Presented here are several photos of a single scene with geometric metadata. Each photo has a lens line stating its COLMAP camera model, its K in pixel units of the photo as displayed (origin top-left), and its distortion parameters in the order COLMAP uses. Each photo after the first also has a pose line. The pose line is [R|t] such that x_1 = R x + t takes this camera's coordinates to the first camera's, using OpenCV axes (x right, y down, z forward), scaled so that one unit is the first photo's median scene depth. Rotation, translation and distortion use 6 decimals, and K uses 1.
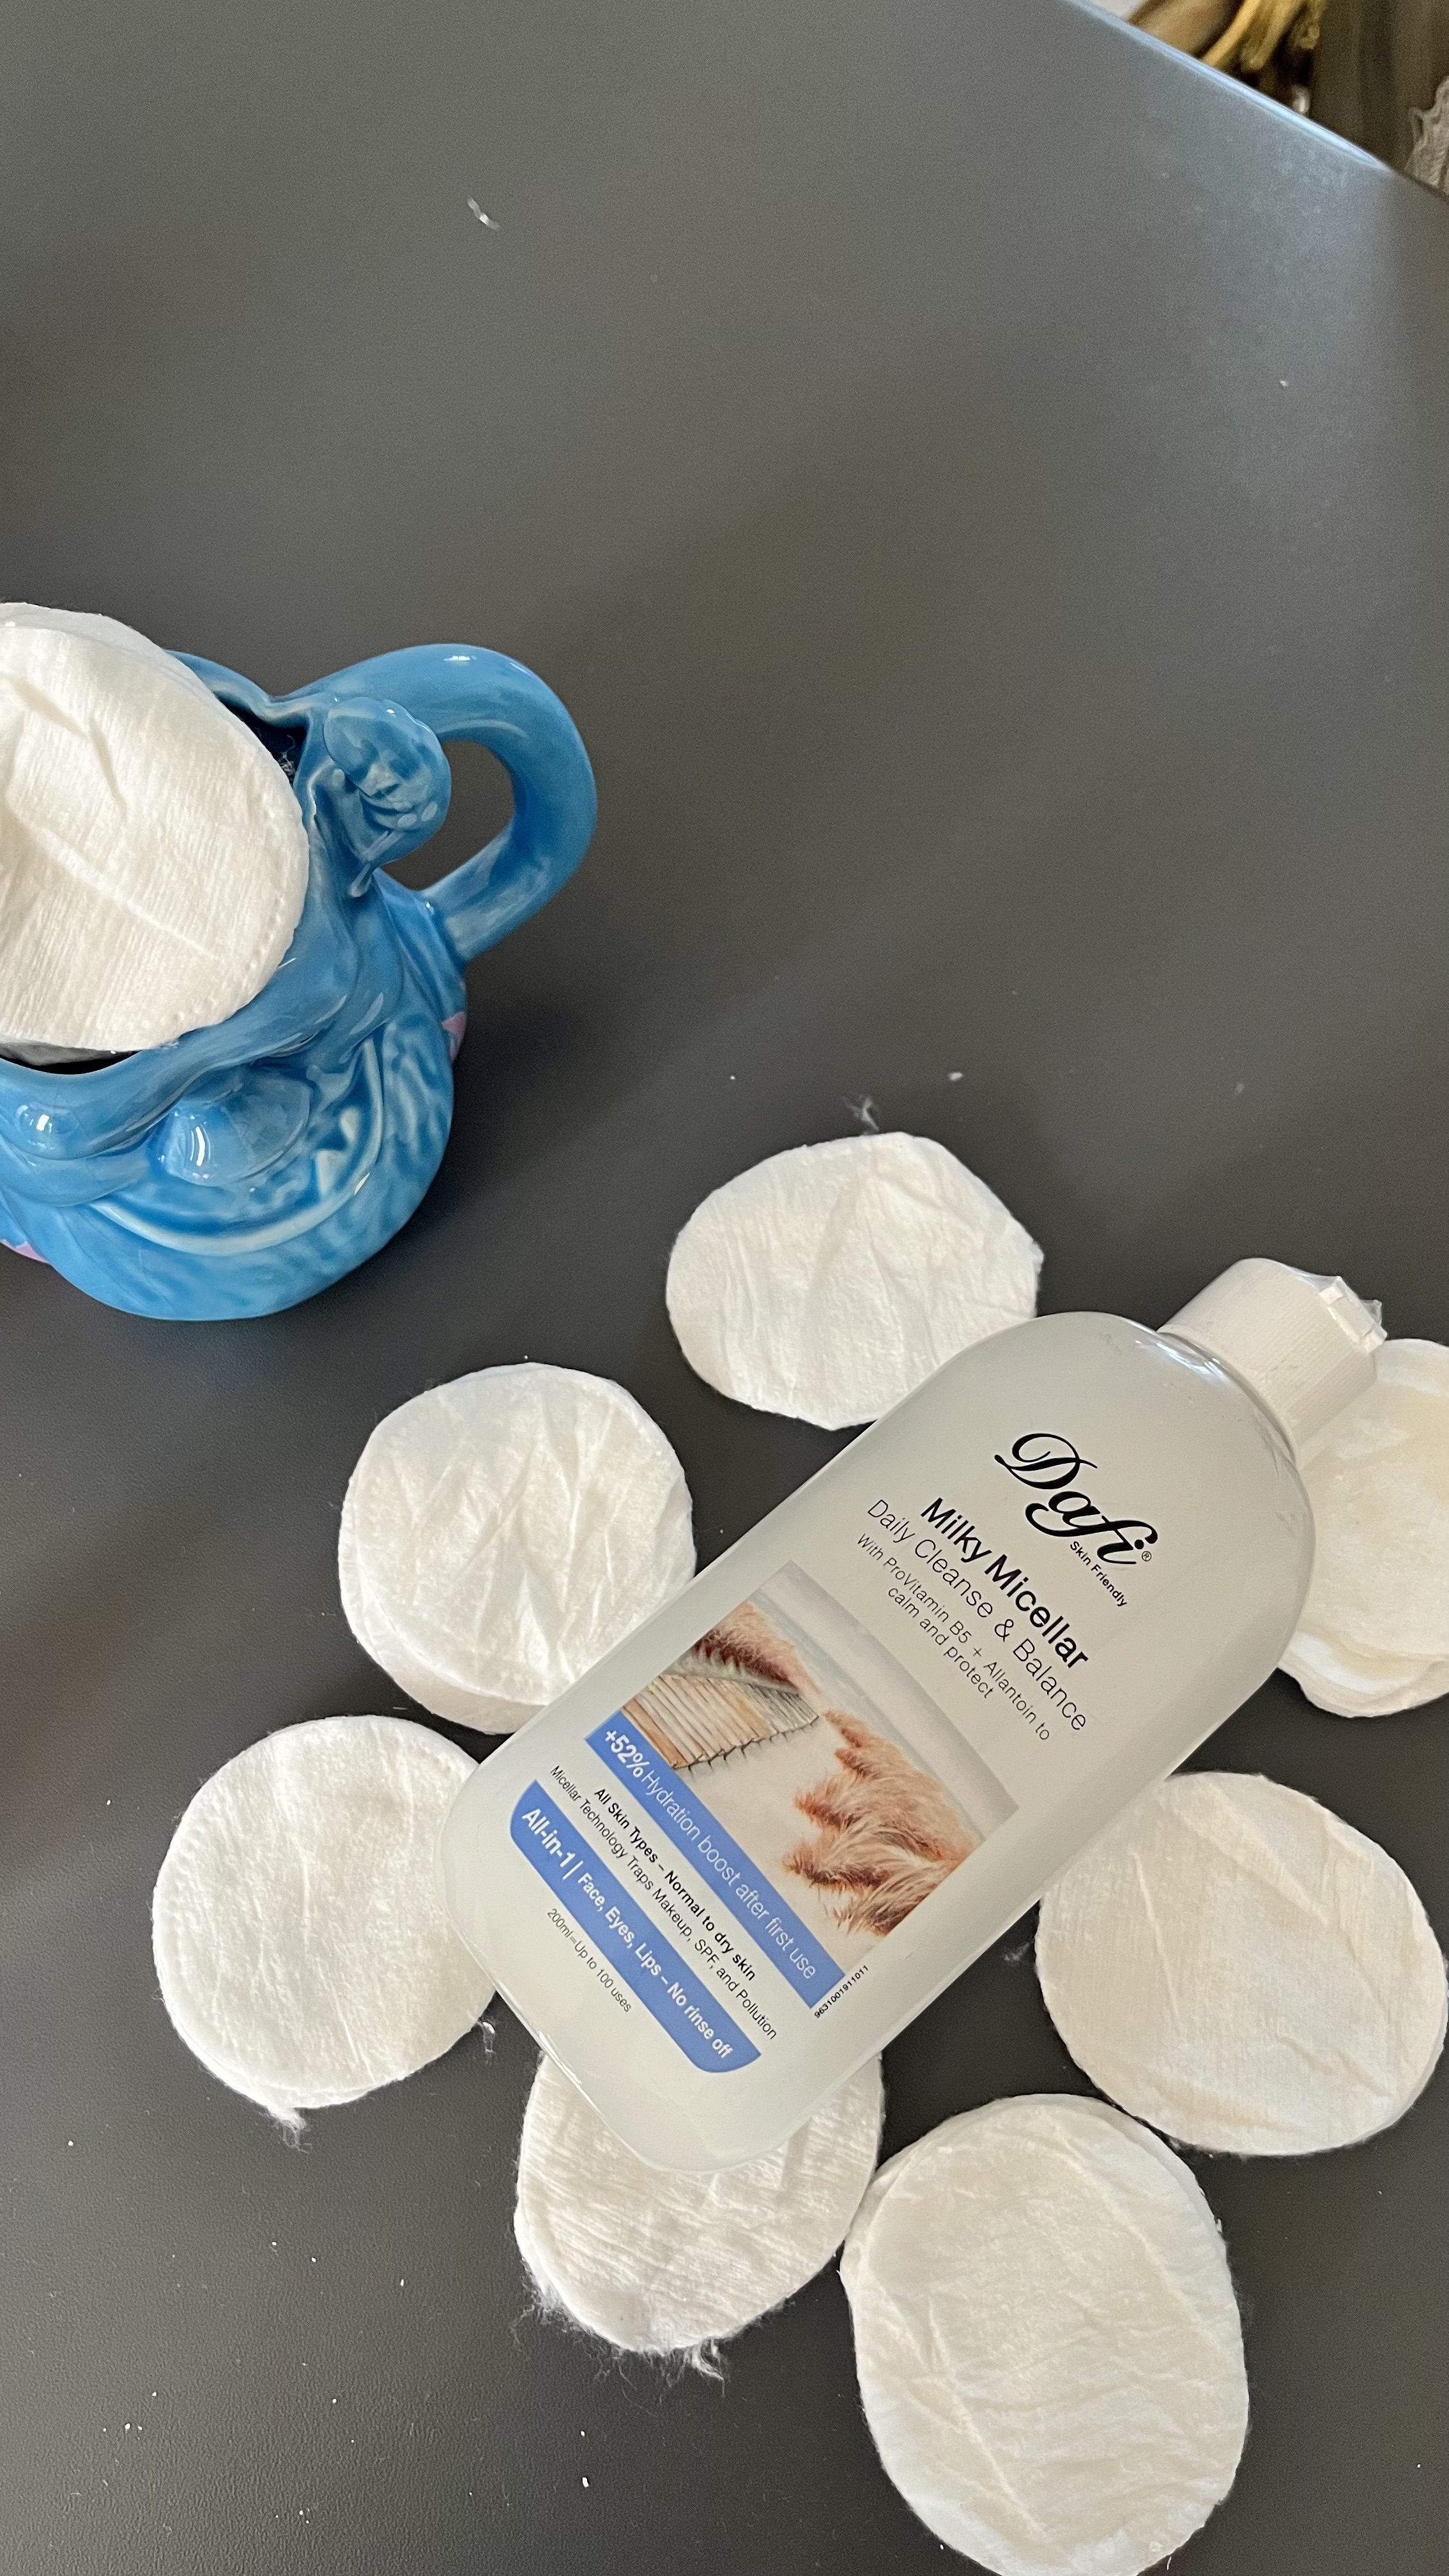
lens RADIAL K [[2025.3, 0, 713.1], [0, 2025.3, 1284.2], [0, 0, 1]] dist [0.154064, -0.722829]
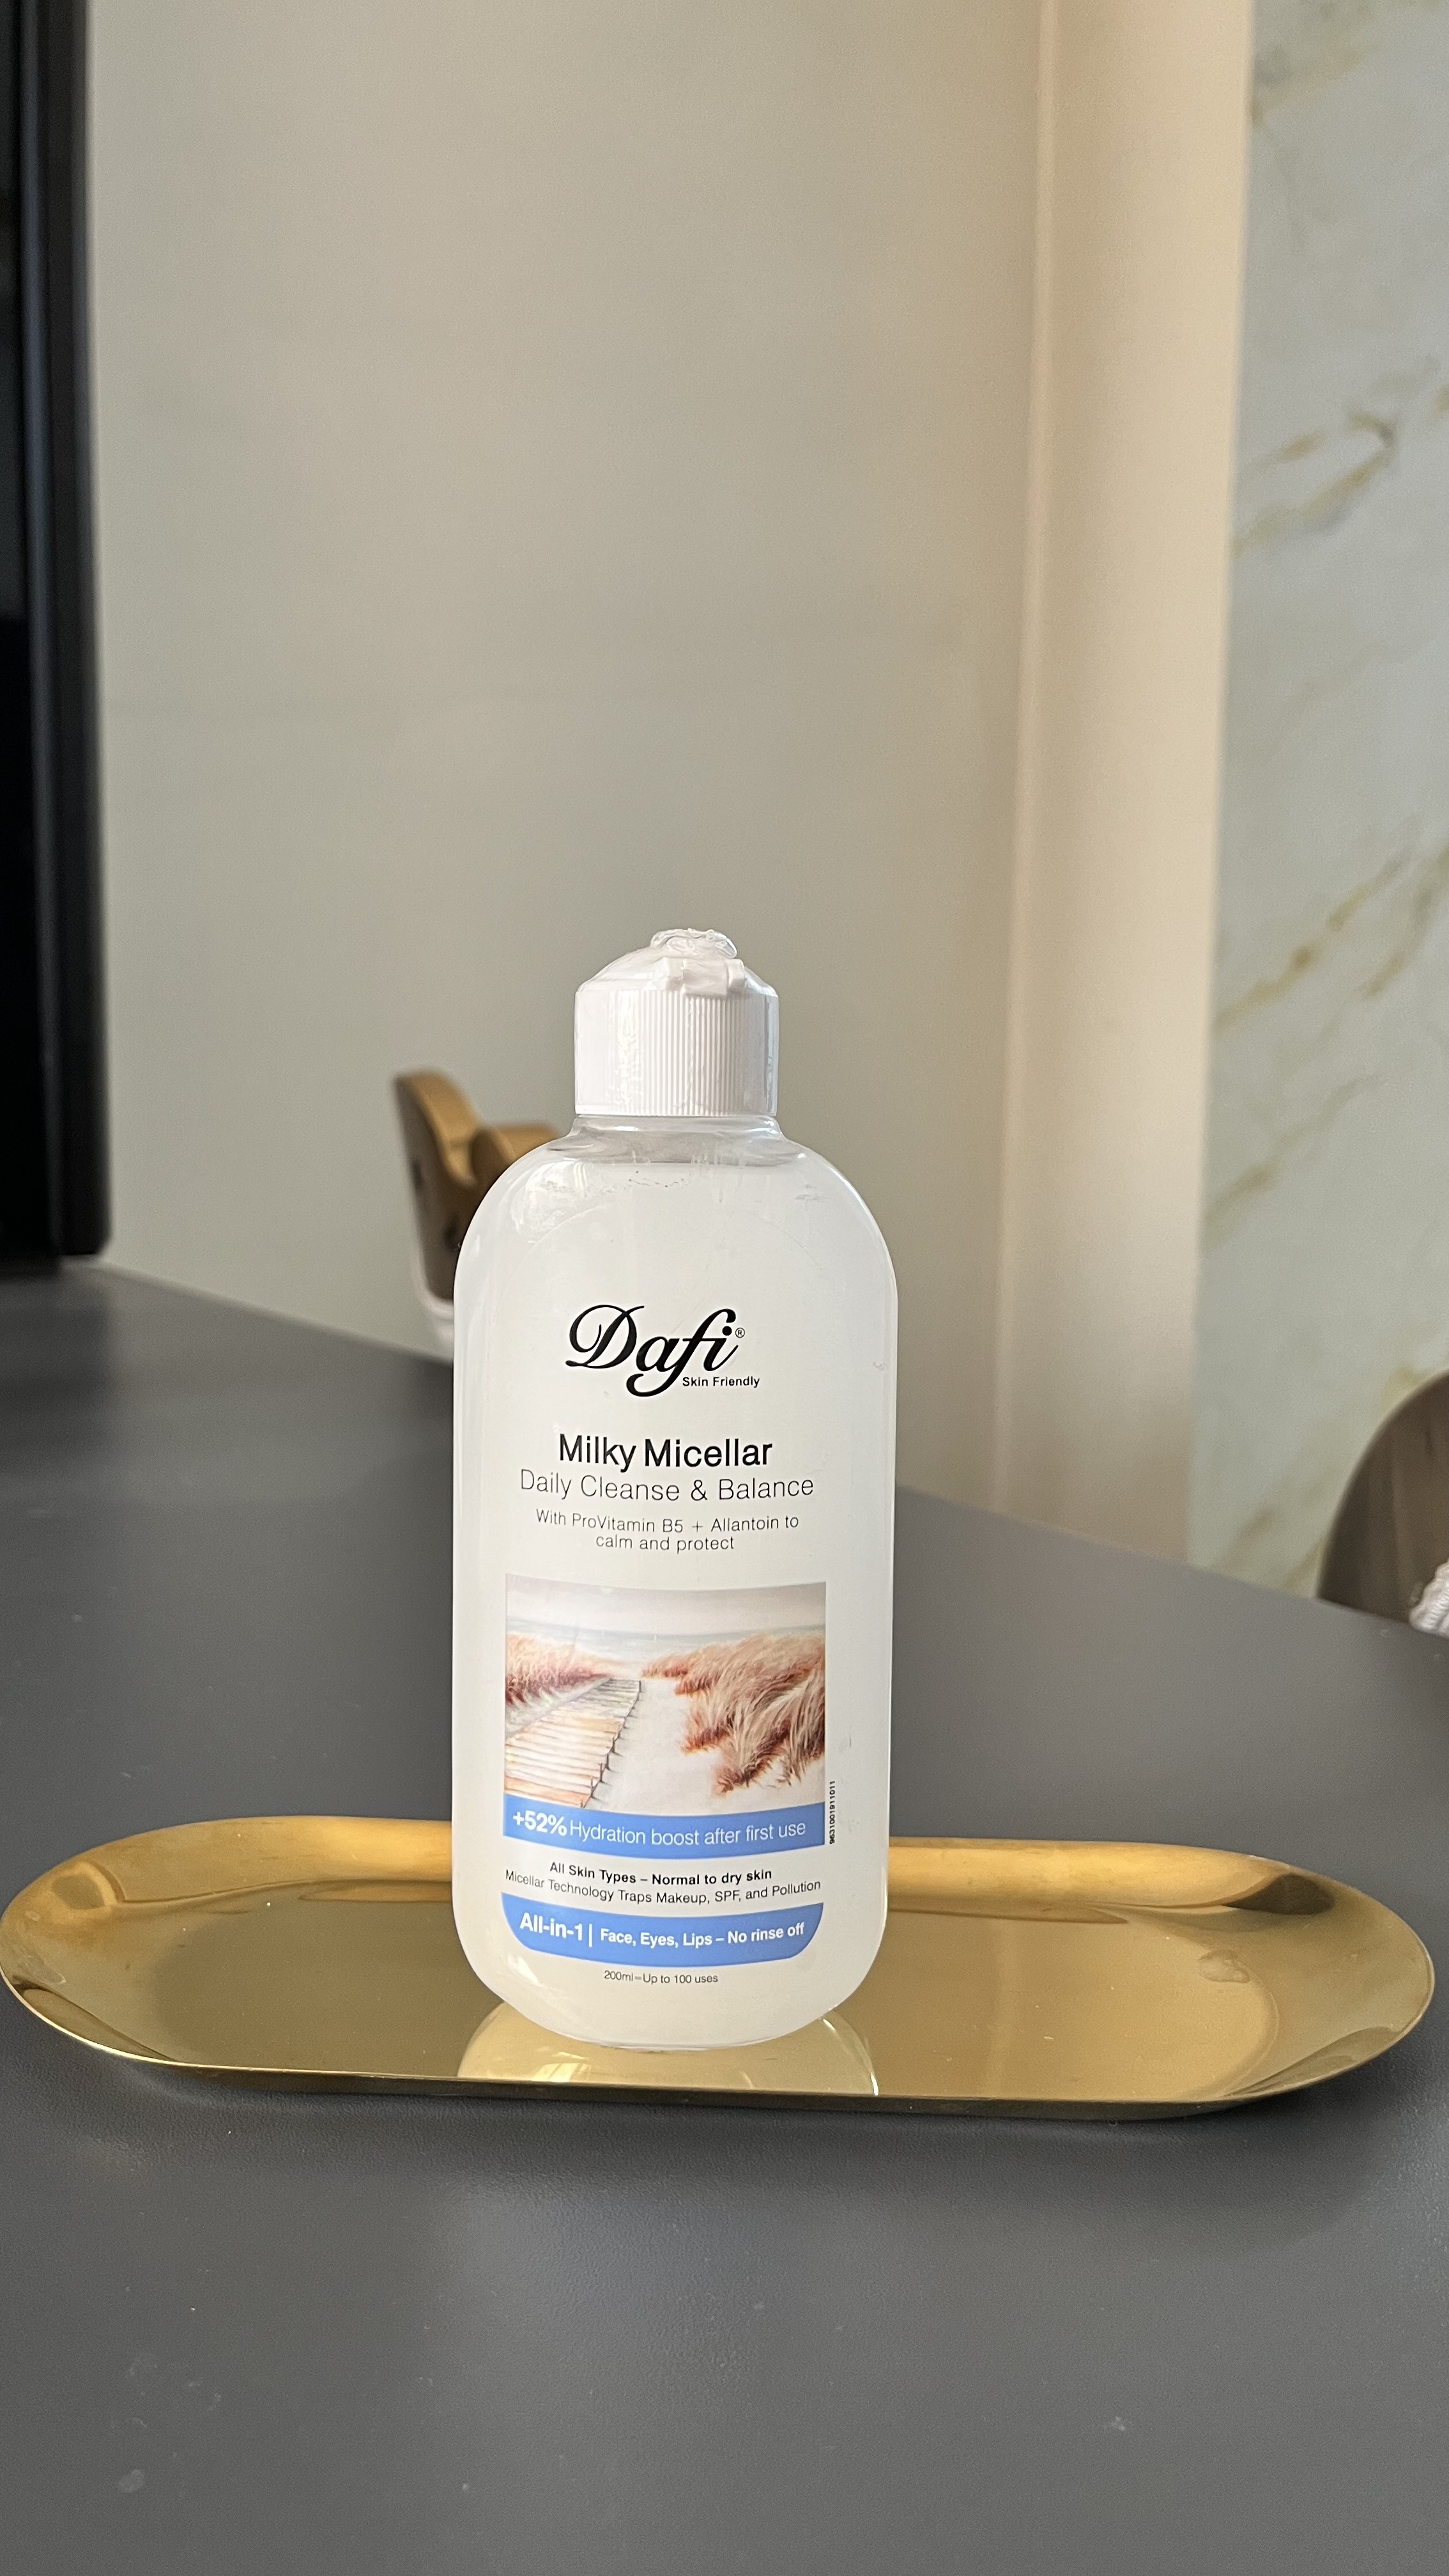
lens RADIAL K [[2025.3, 0, 713.1], [0, 2025.3, 1284.2], [0, 0, 1]] dist [0.154064, -0.722829]
pose [[0.666357, -0.743710, -0.053508, 0.283796], [0.691500, 0.589543, 0.417452, -0.316804], [-0.278918, -0.315172, 0.907122, 0.108321]]
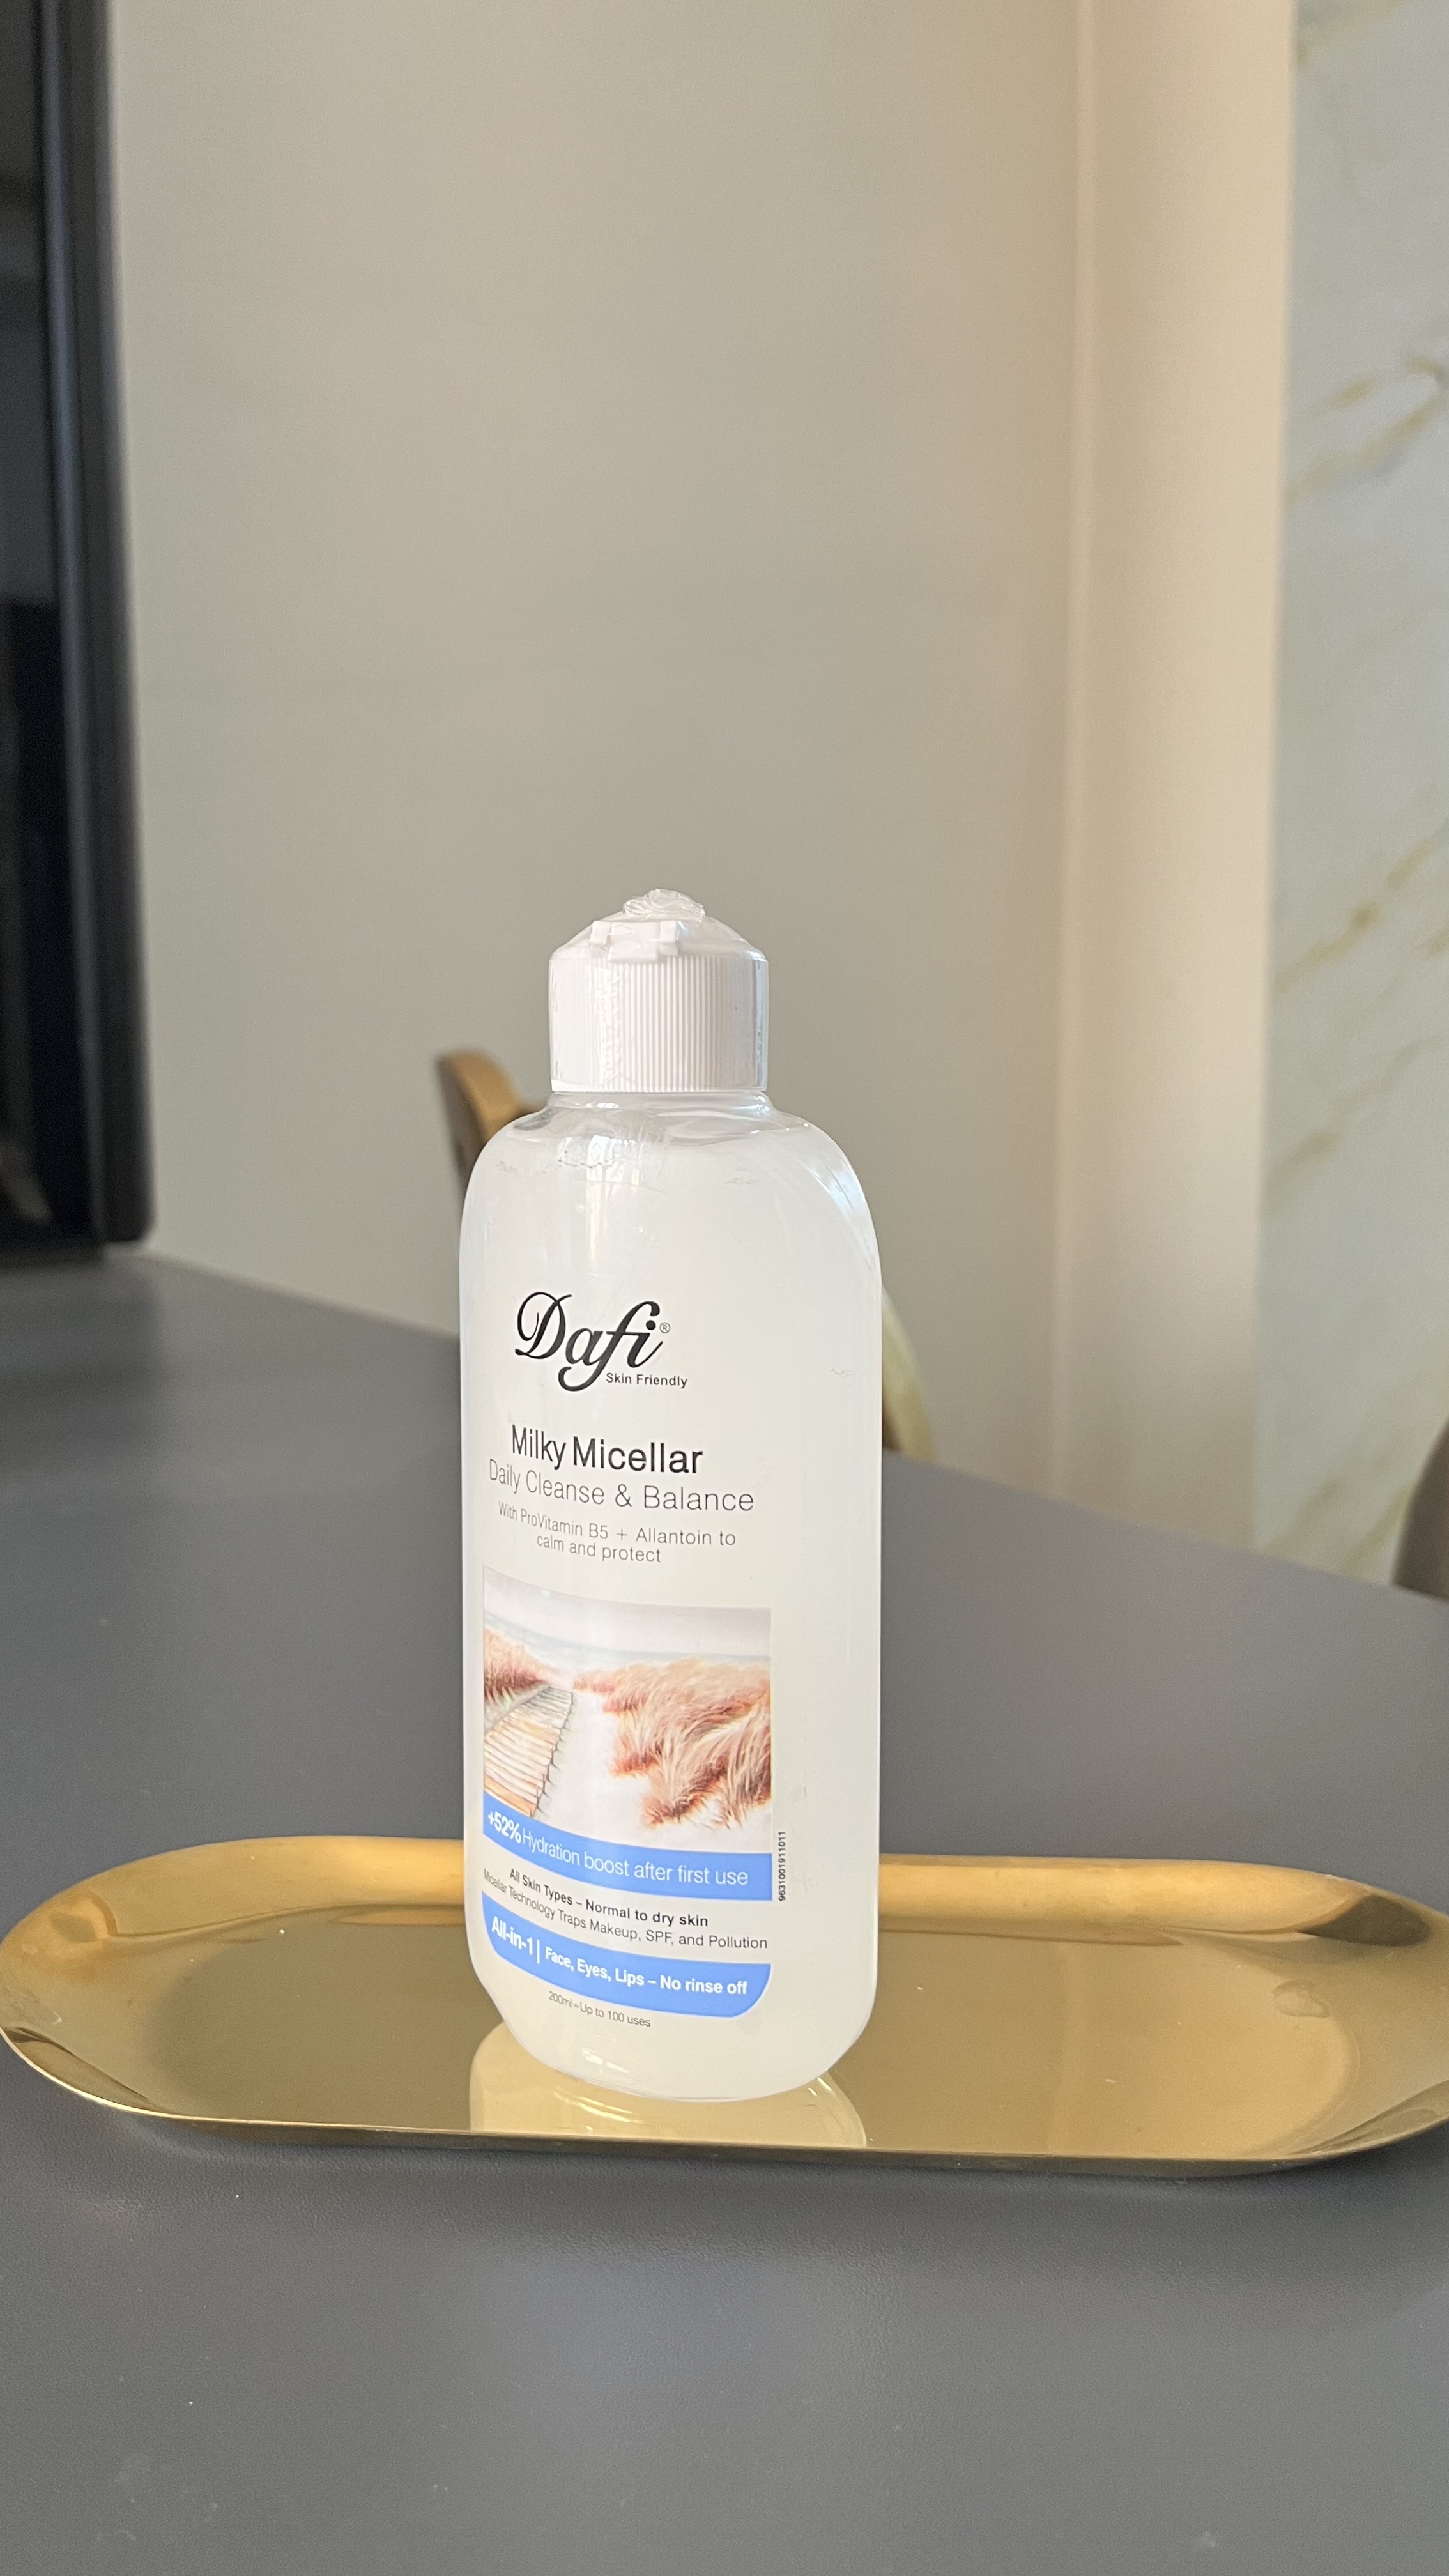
lens RADIAL K [[2025.3, 0, 713.1], [0, 2025.3, 1284.2], [0, 0, 1]] dist [0.154064, -0.722829]
pose [[0.589570, -0.719855, -0.366354, 0.593800], [0.787125, 0.613806, 0.060636, 0.085515], [0.181221, -0.324116, 0.928498, 0.164452]]
